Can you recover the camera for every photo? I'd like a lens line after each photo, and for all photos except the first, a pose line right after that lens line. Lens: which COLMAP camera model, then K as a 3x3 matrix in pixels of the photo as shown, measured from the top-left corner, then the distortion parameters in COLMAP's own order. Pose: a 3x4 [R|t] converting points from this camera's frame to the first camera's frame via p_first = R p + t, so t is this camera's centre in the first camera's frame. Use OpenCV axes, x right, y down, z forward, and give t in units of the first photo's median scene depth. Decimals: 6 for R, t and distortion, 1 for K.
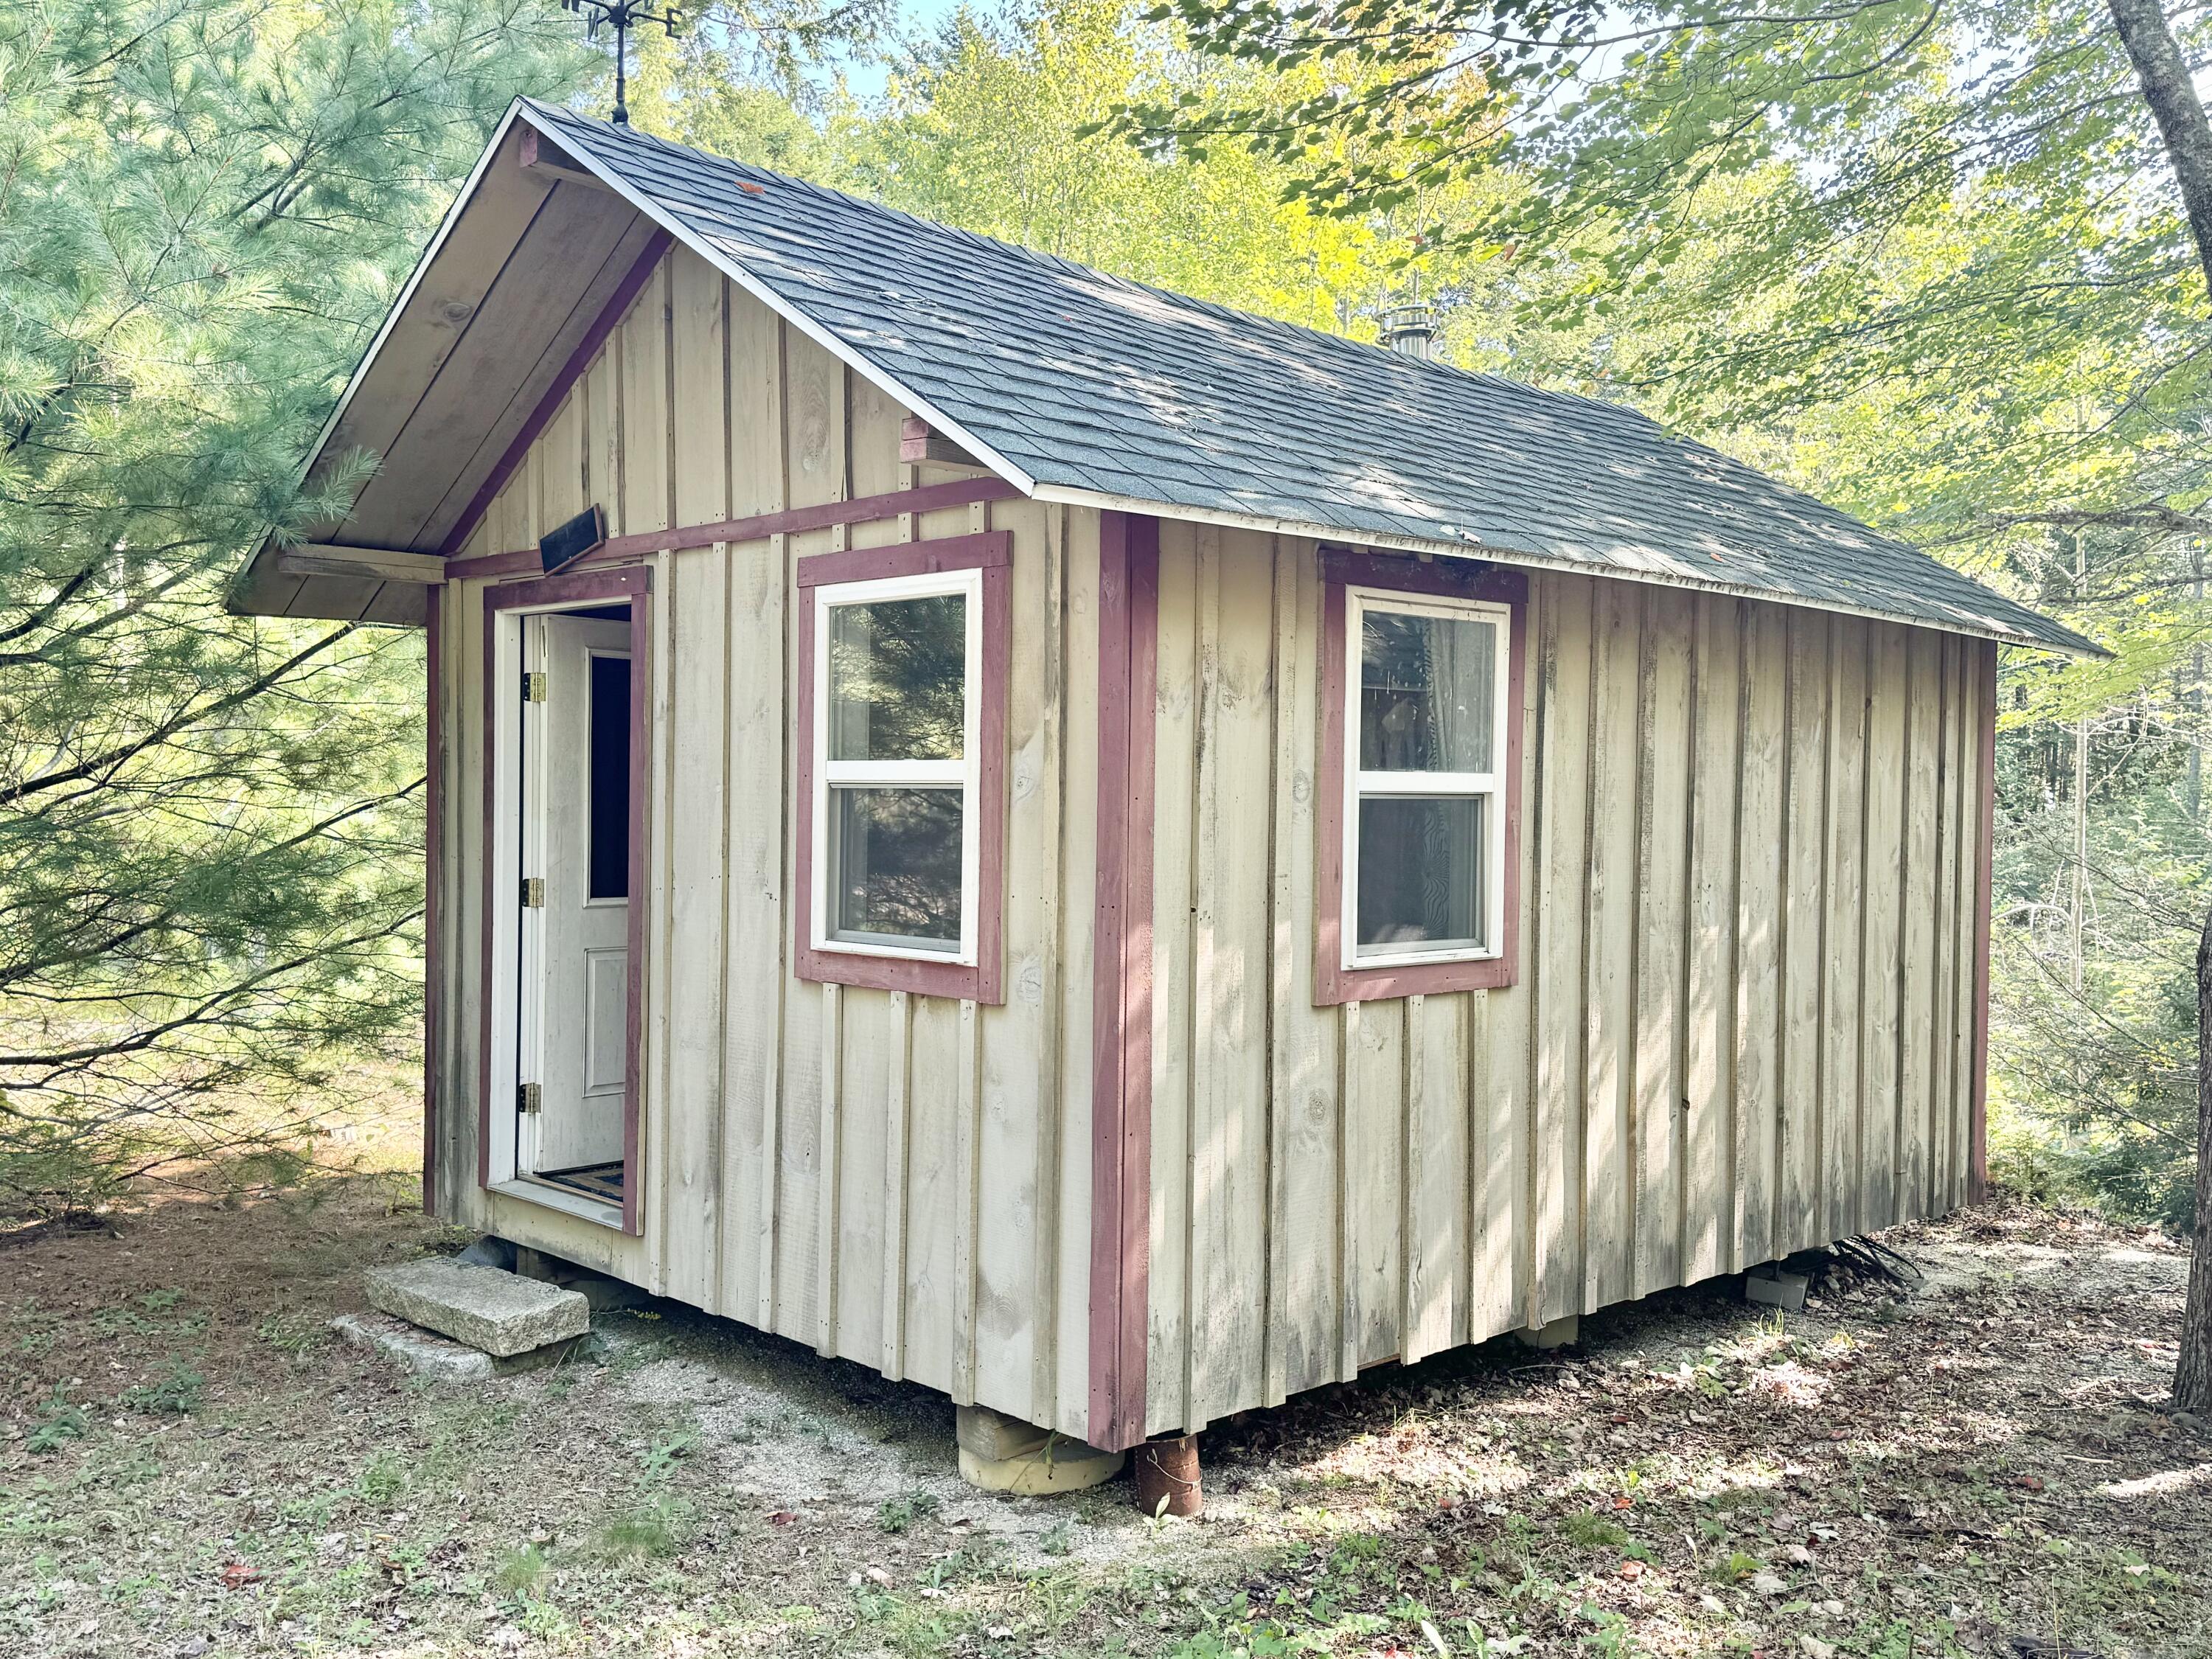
lens RADIAL K [[2025.0, 0, 1095.6], [0, 2025.0, 824.1], [0, 0, 1]] dist [0.099550, -0.141396]
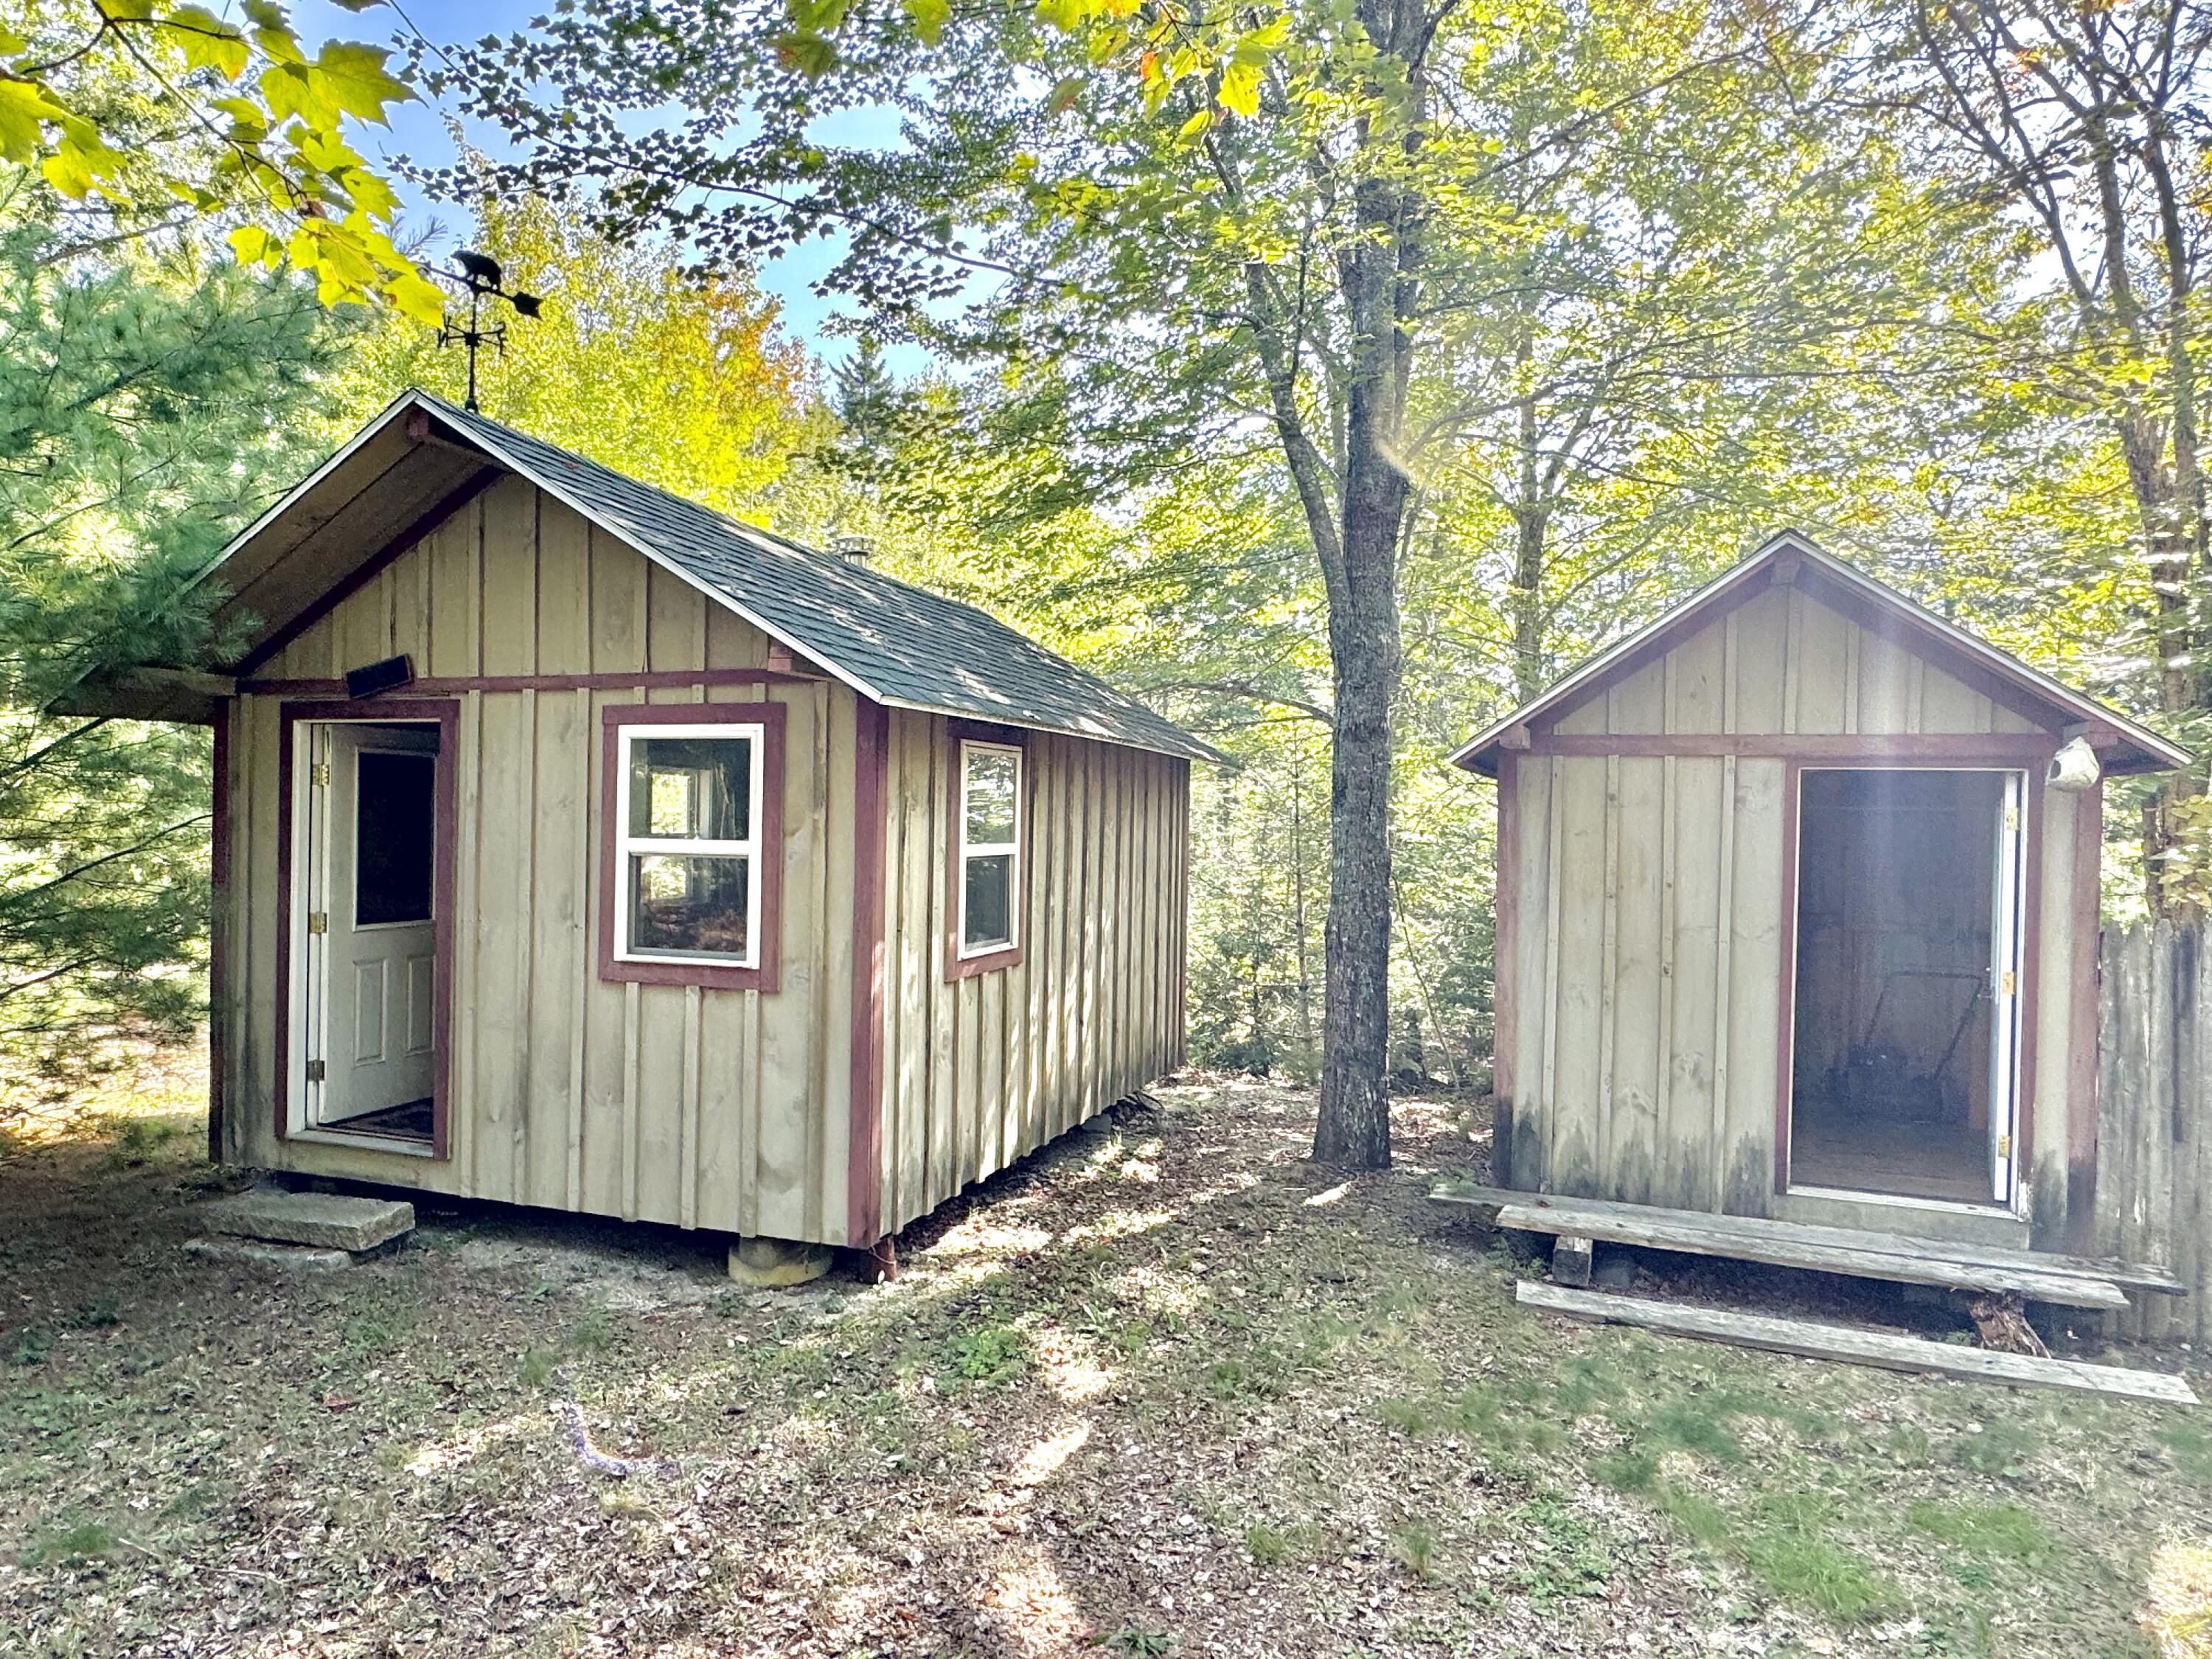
lens RADIAL K [[1395.3, 0, 1107.9], [0, 1395.3, 826.2], [0, 0, 1]] dist [-0.001186, -0.001715]
pose [[0.887985, 0.002156, 0.459868, -0.298710], [-0.000782, 0.999995, -0.003179, -0.037486], [-0.459872, 0.002463, 0.887982, -0.114789]]
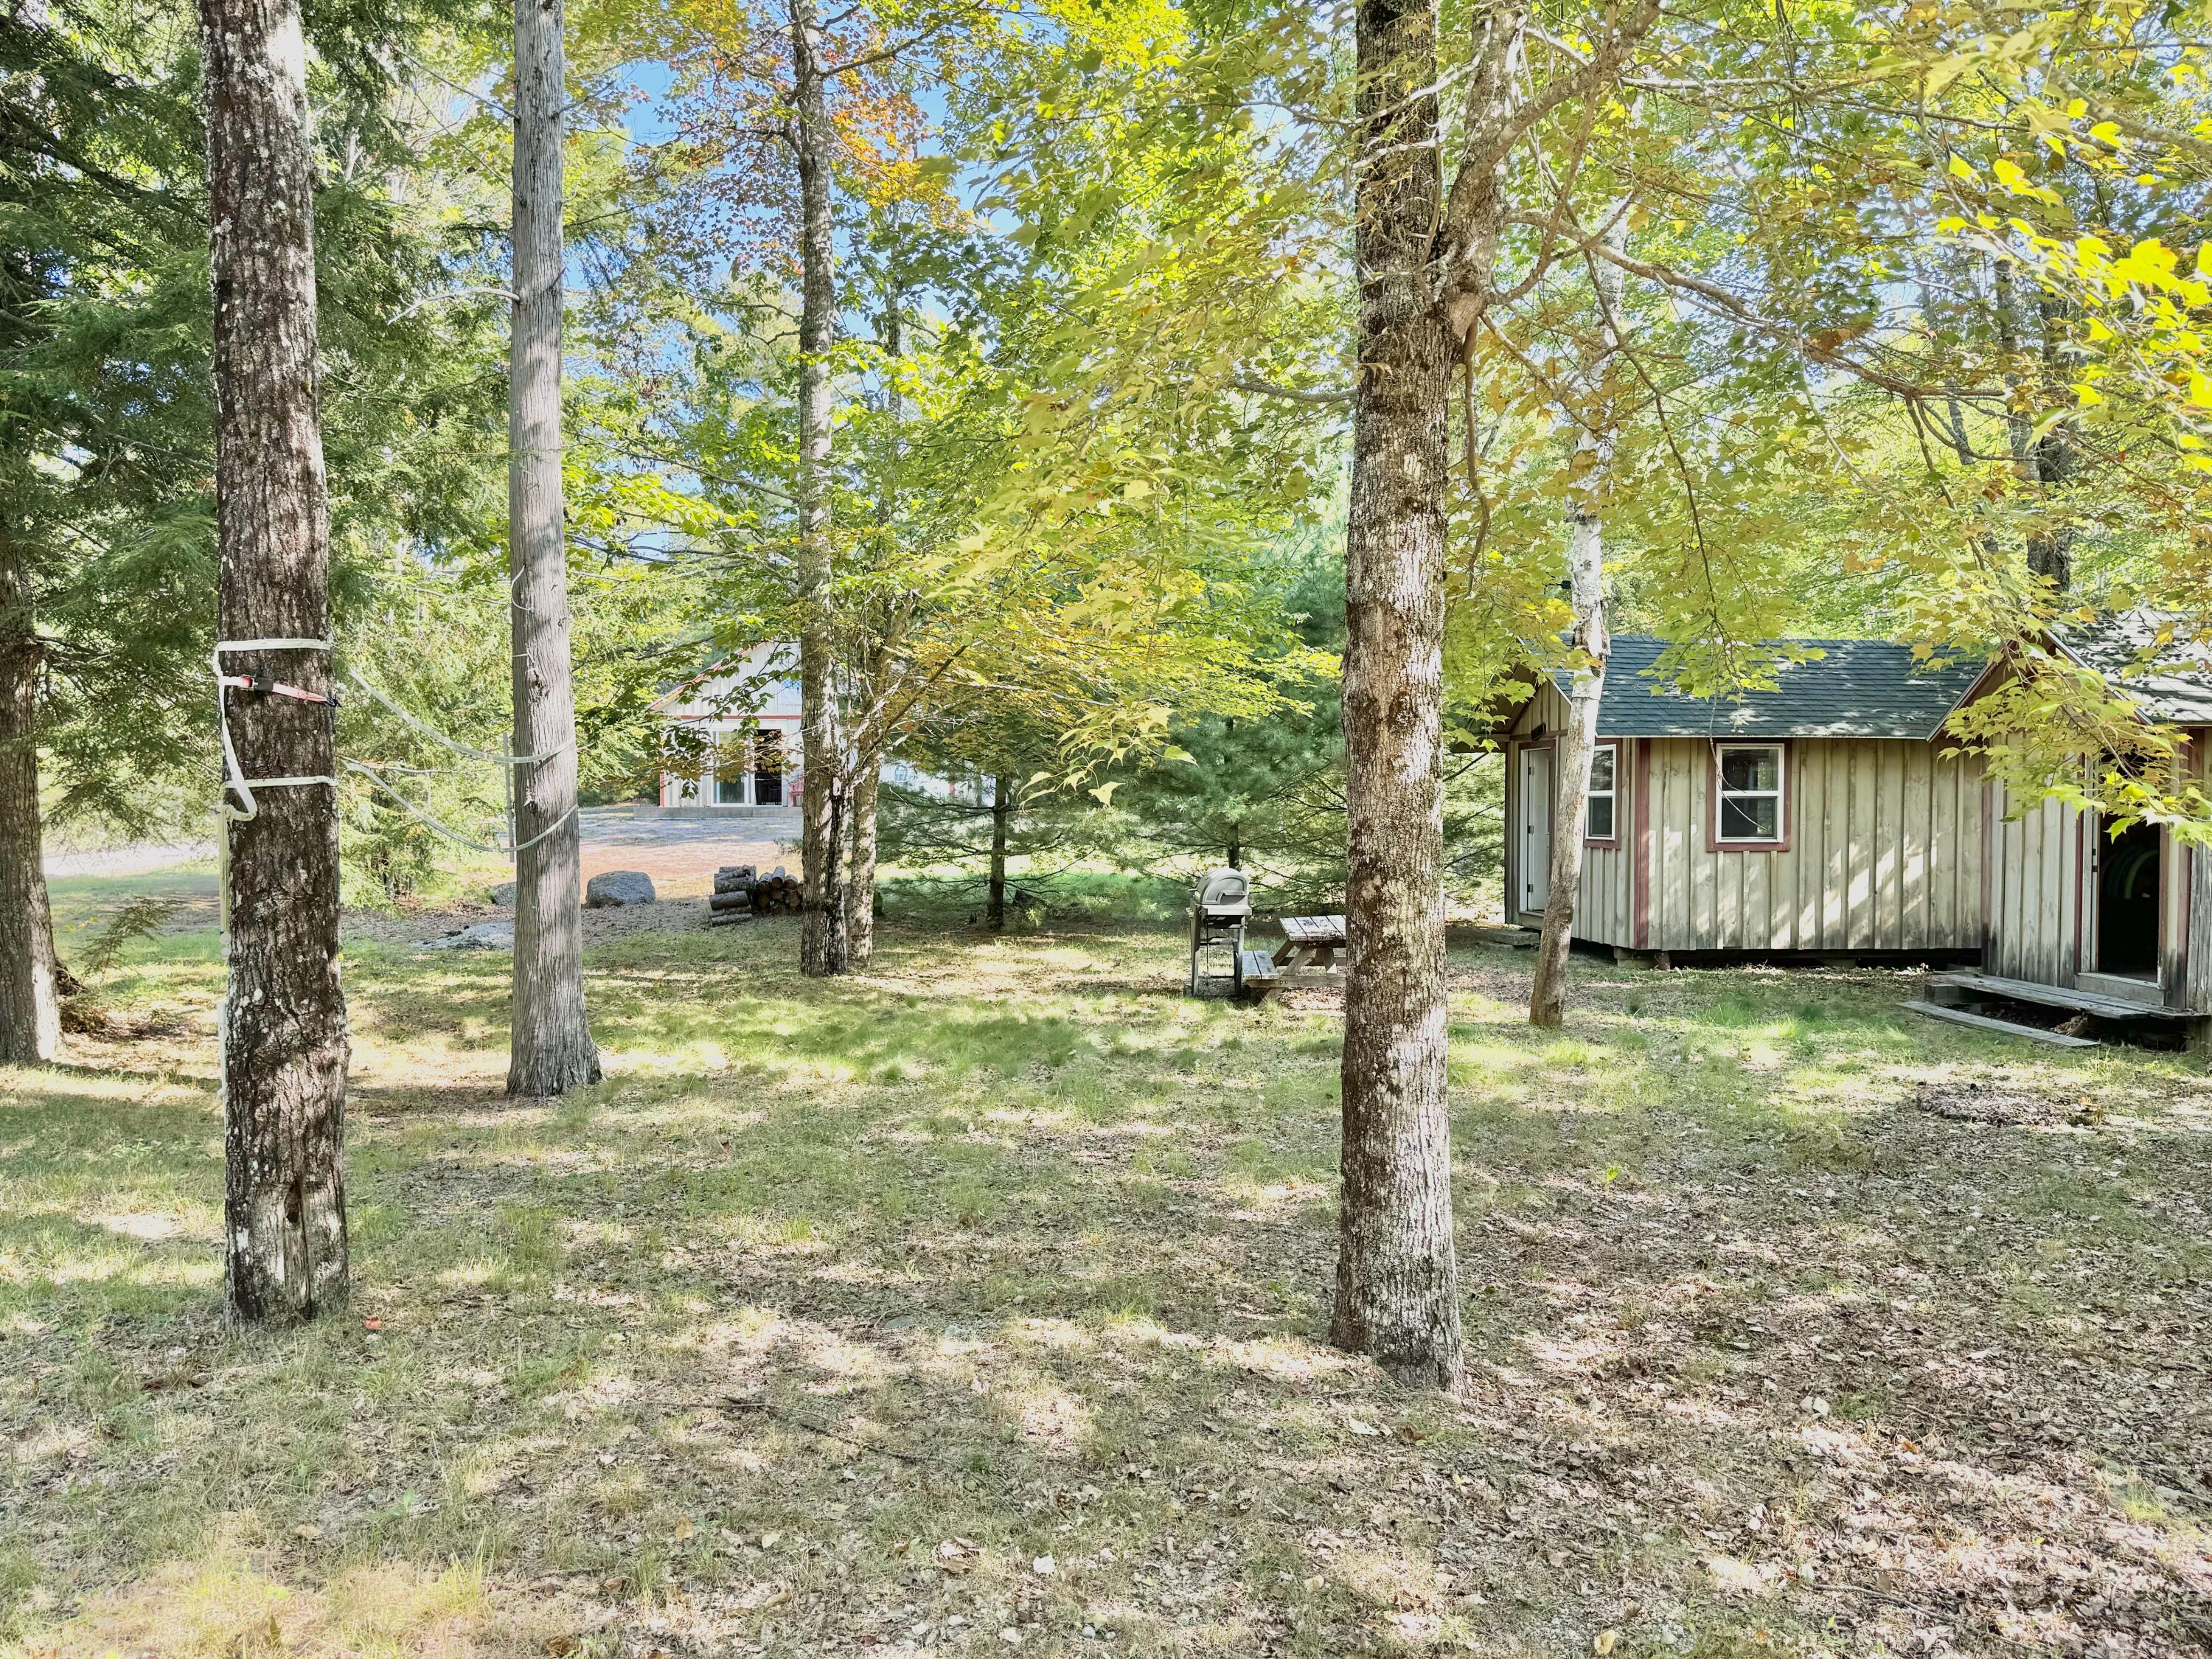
lens RADIAL K [[1537.3, 0, 1097.3], [0, 1537.3, 832.0], [0, 0, 1]] dist [0.070160, -0.080806]
pose [[0.799114, -0.002857, -0.601173, 0.913690], [0.001696, 0.999995, -0.002498, 0.054056], [0.601177, 0.000977, 0.799115, -1.981749]]
